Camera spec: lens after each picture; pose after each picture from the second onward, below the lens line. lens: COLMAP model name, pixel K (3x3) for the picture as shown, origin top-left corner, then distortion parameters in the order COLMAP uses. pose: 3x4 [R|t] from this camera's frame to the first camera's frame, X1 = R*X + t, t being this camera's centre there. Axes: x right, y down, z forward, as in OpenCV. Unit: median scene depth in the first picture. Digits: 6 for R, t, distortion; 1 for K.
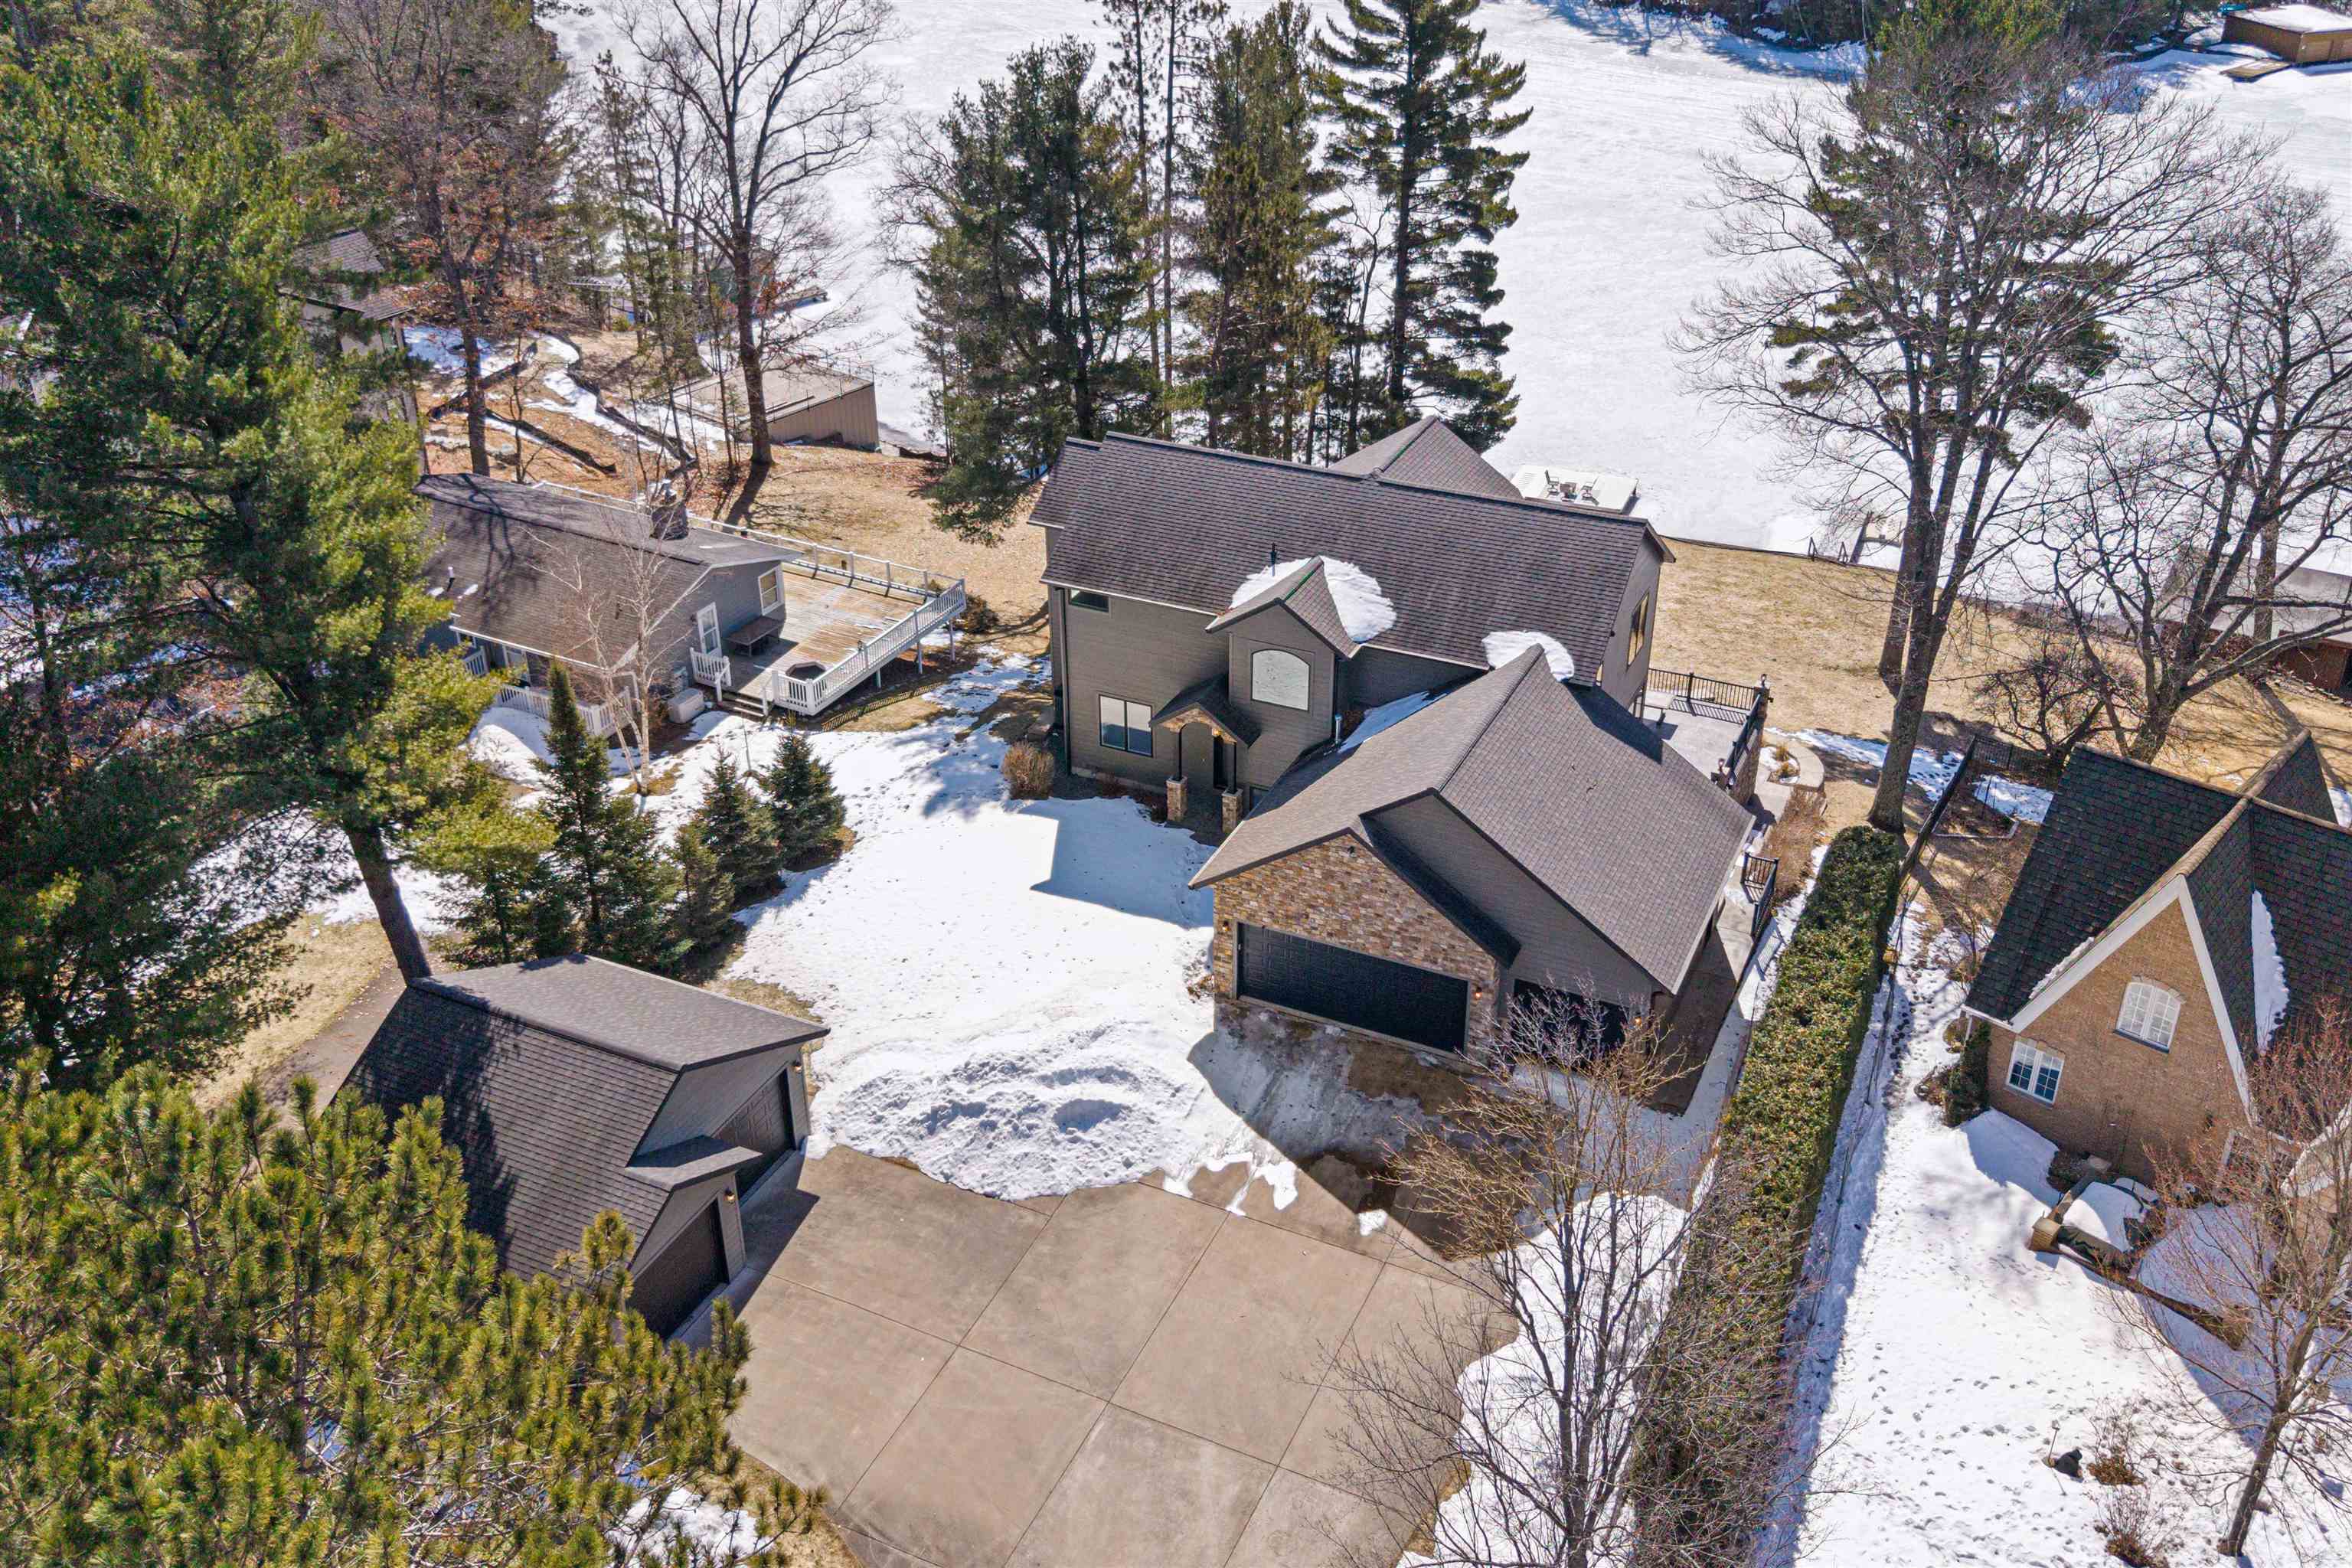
lens RADIAL K [[2060.8, 0, 1179.2], [0, 2060.8, 674.0], [0, 0, 1]] dist [0.059950, 0.005147]
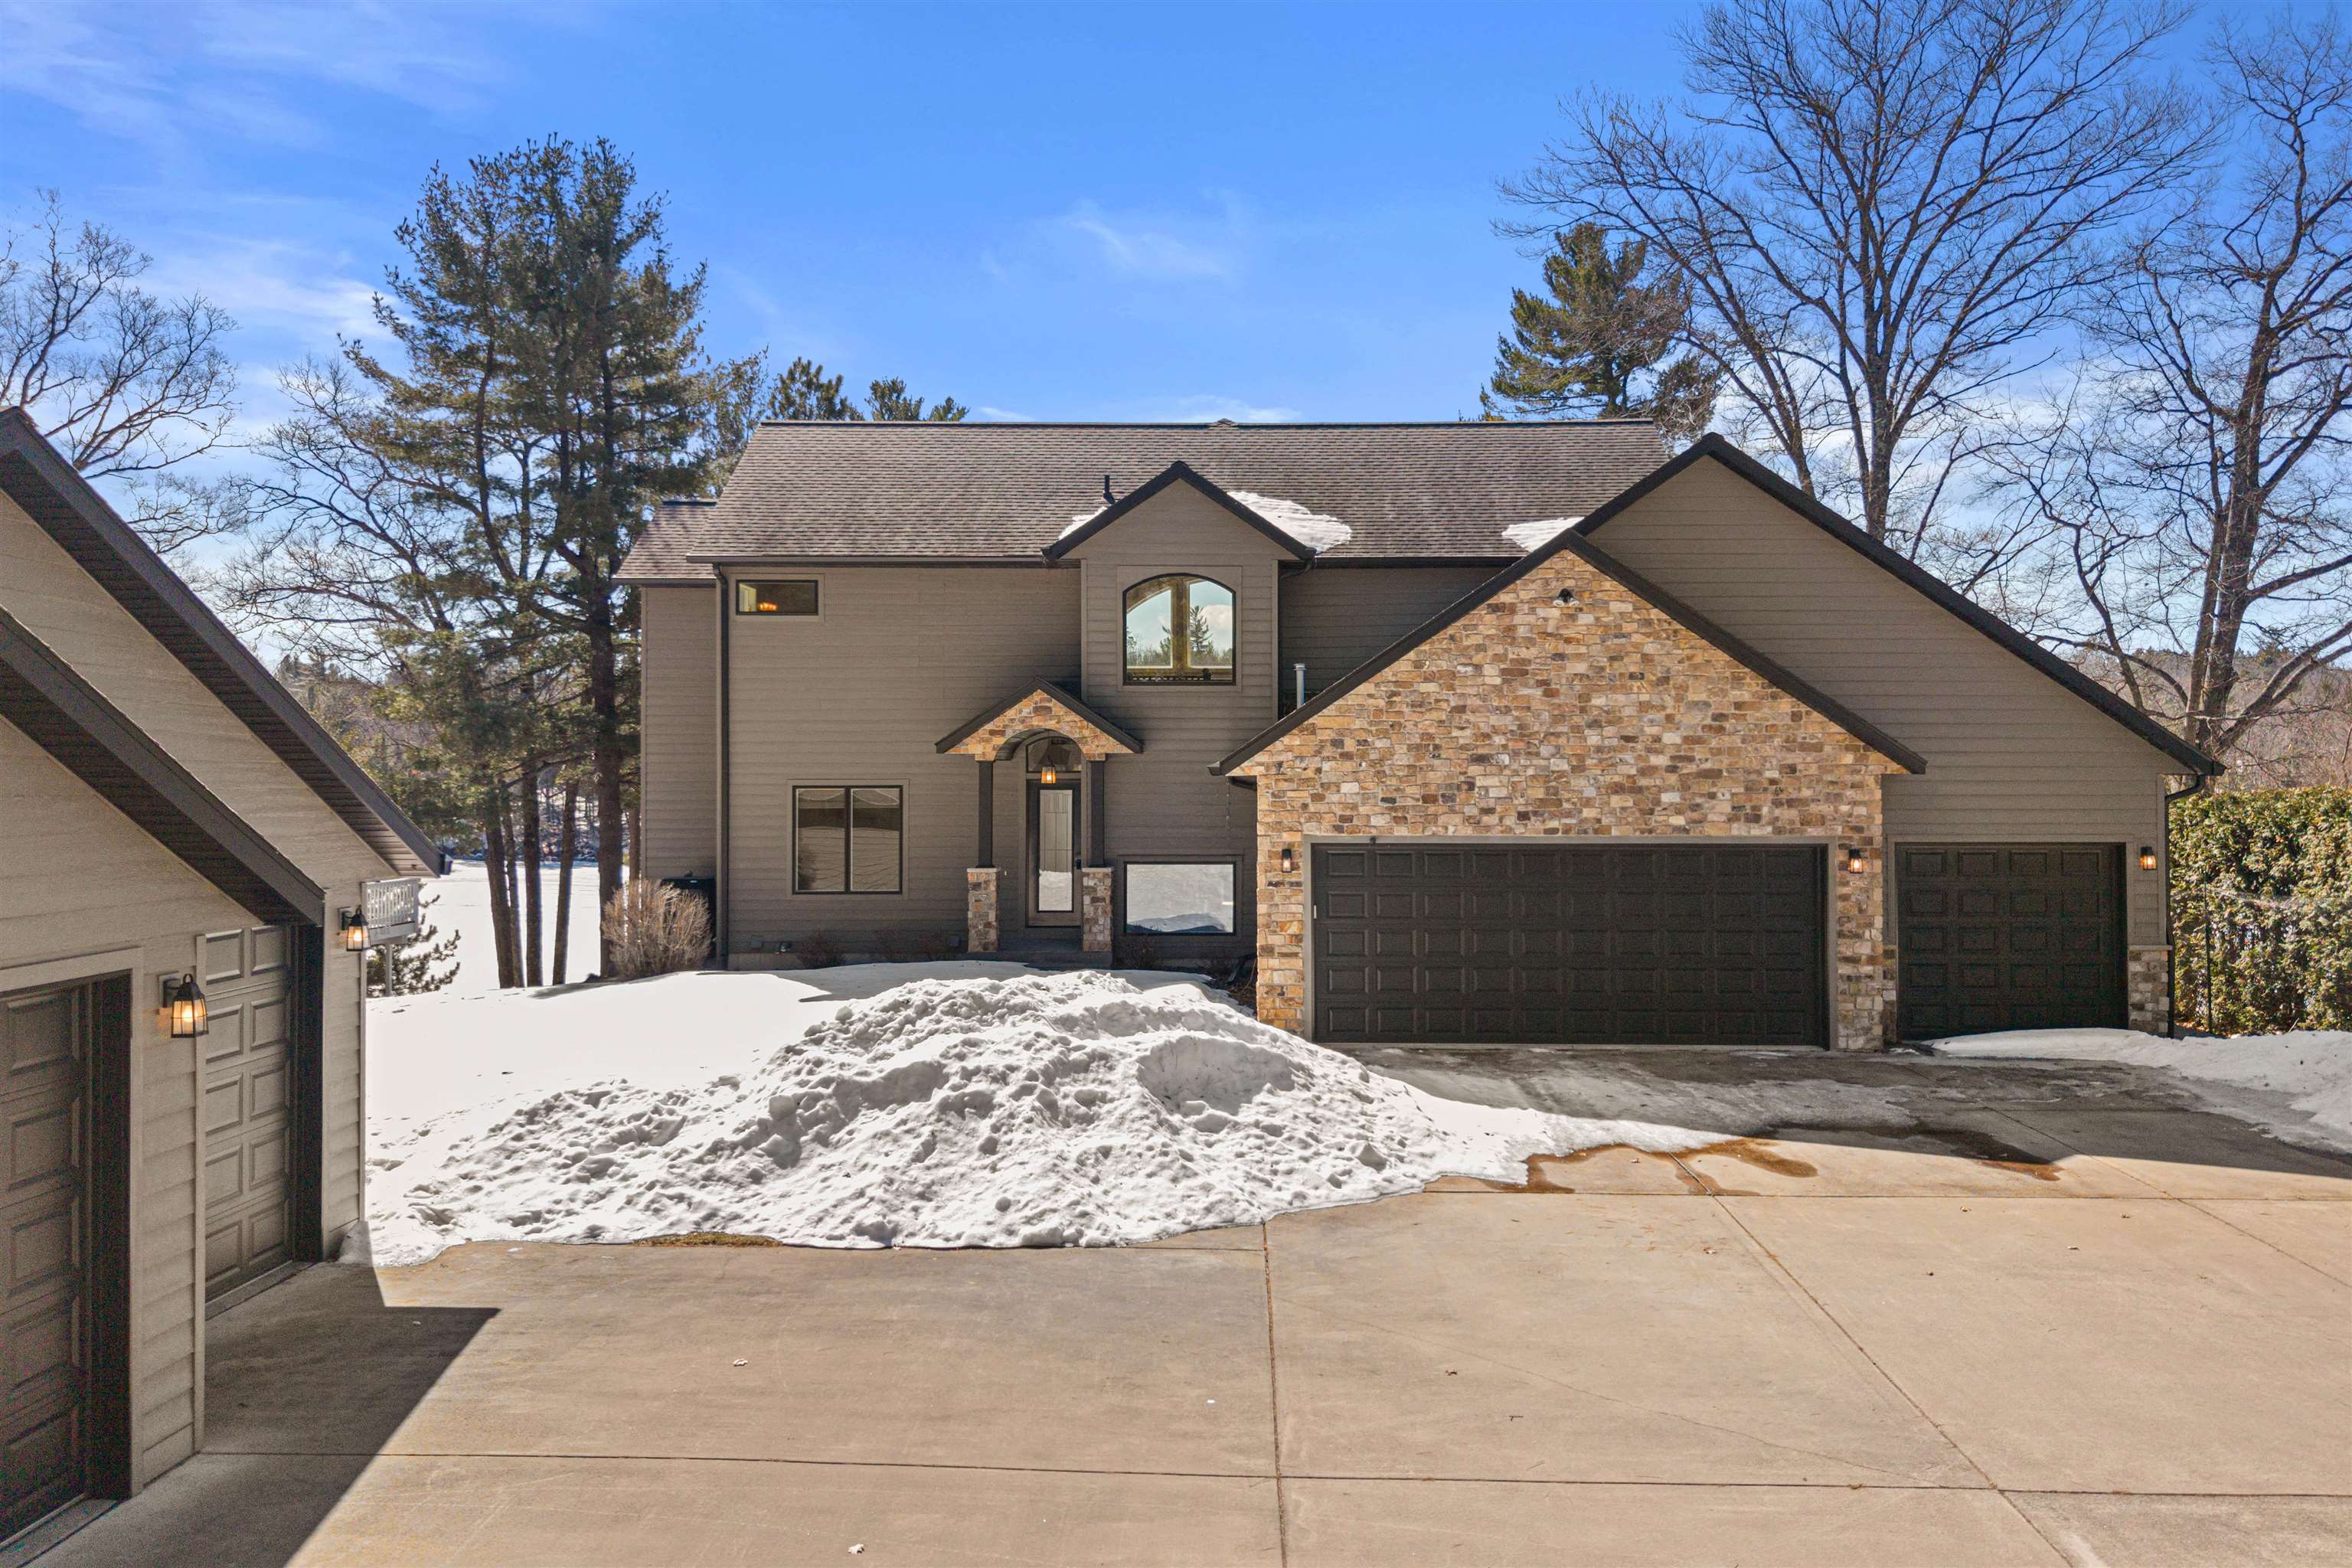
lens RADIAL K [[1894.3, 0, 1243.3], [0, 1894.3, 738.6], [0, 0, 1]] dist [0.051177, -0.114963]
pose [[0.911404, 0.008710, 0.411421, -0.171175], [0.183118, 0.886752, -0.424427, 0.291335], [-0.368526, 0.462163, 0.806594, 0.673425]]
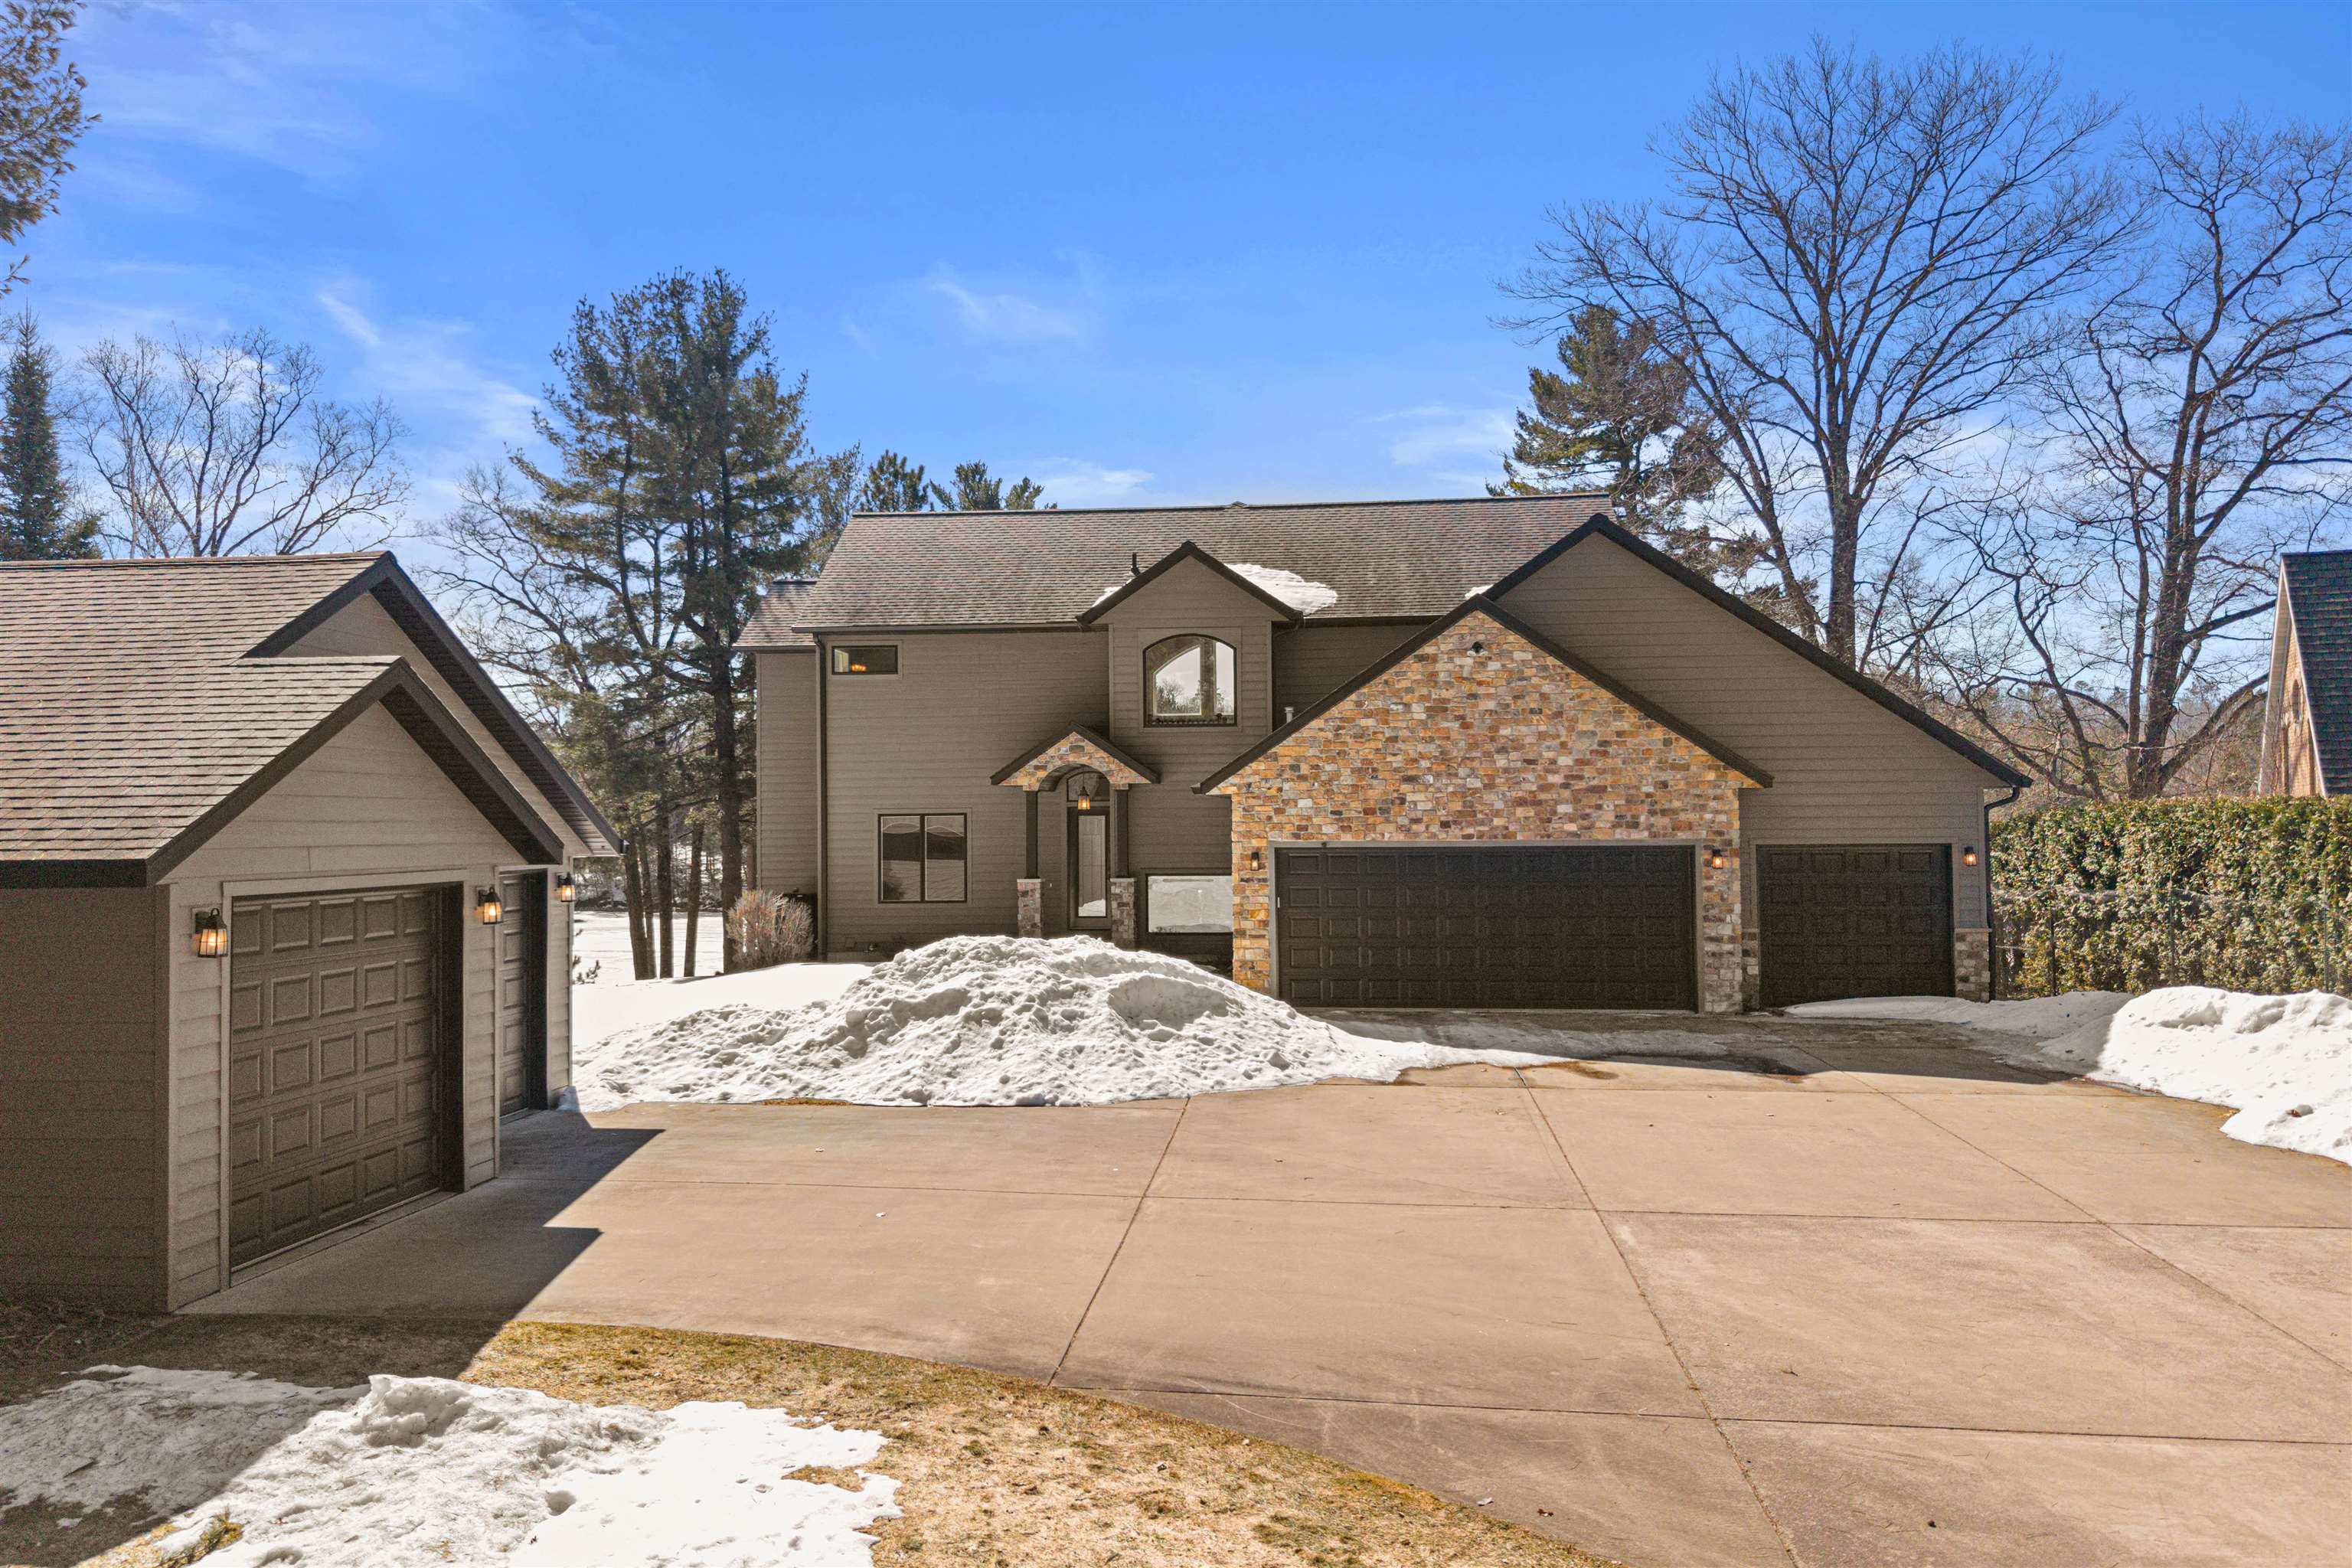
lens RADIAL K [[1856.1, 0, 1150.1], [0, 1856.1, 772.6], [0, 0, 1]] dist [0.085506, -0.184661]
pose [[0.947480, 0.004191, 0.319786, -0.183993], [0.148275, 0.880196, -0.450853, 0.350397], [-0.283364, 0.474591, 0.833347, 0.579265]]
